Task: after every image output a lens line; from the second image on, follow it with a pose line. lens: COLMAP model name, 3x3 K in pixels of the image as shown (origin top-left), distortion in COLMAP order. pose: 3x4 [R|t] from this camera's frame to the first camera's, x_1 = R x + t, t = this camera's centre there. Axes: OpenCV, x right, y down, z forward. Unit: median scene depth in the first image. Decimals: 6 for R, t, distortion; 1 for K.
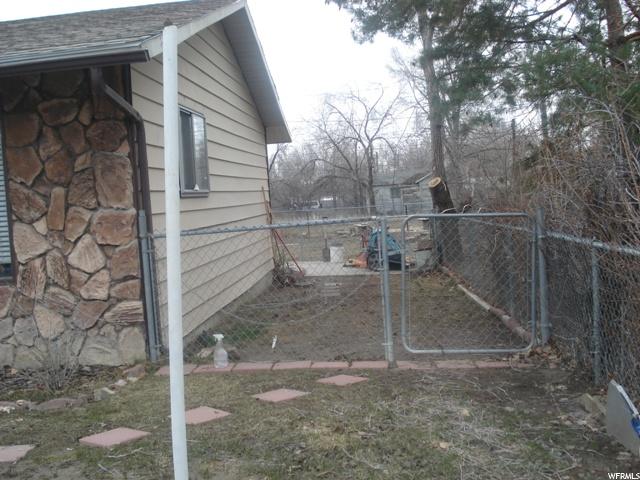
lens RADIAL K [[729.9, 0, 319.7], [0, 729.9, 240.7], [0, 0, 1]] dist [-0.101175, 0.000000]
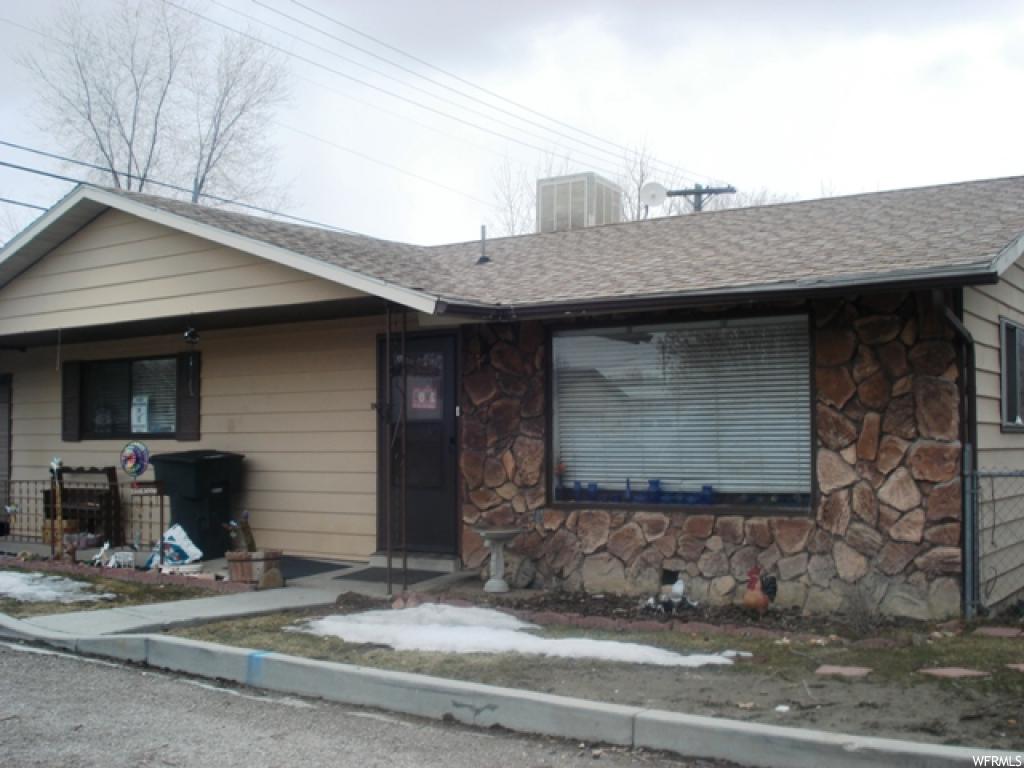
lens RADIAL K [[1167.8, 0, 512.6], [0, 1167.8, 380.4], [0, 0, 1]] dist [-0.101175, 0.000000]
pose [[0.862879, 0.036222, -0.504111, -0.023220], [-0.084480, 0.993733, -0.073201, 0.029588], [0.498300, 0.105751, 0.860531, -0.472981]]
